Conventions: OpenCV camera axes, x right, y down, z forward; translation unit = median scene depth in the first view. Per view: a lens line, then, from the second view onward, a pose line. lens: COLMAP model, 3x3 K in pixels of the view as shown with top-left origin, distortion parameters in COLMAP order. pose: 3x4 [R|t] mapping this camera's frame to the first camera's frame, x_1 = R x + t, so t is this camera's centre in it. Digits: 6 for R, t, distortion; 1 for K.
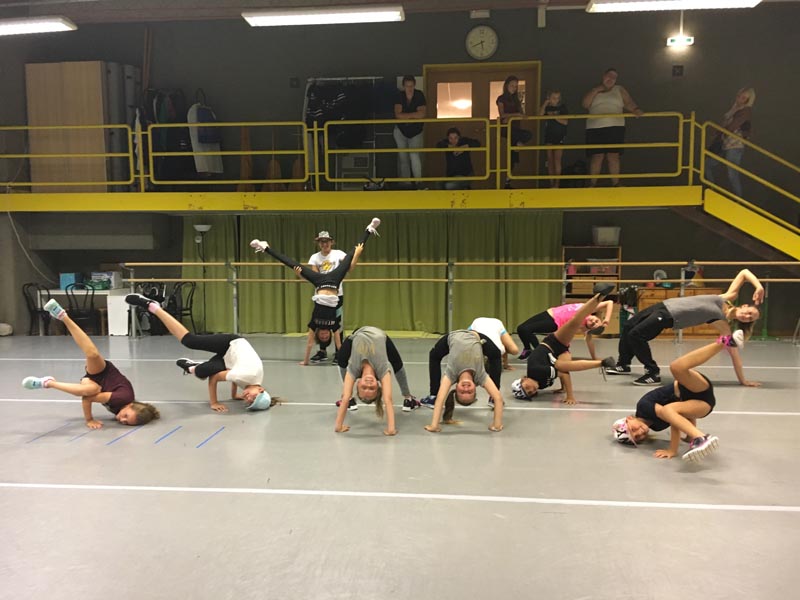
lens RADIAL K [[597.6, 0, 406.5], [0, 597.6, 302.6], [0, 0, 1]] dist [0.031199, -0.023755]
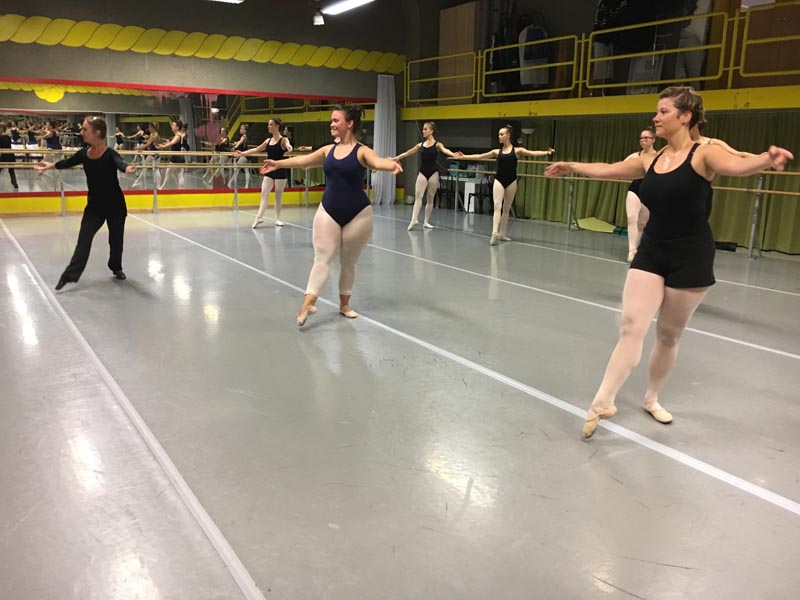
lens RADIAL K [[684.9, 0, 398.3], [0, 684.9, 302.9], [0, 0, 1]] dist [0.005681, -0.030594]
pose [[0.596605, 0.196249, -0.778170, 0.734055], [-0.096373, 0.980143, 0.173298, 0.002152], [0.796727, -0.028396, 0.603671, -0.061661]]
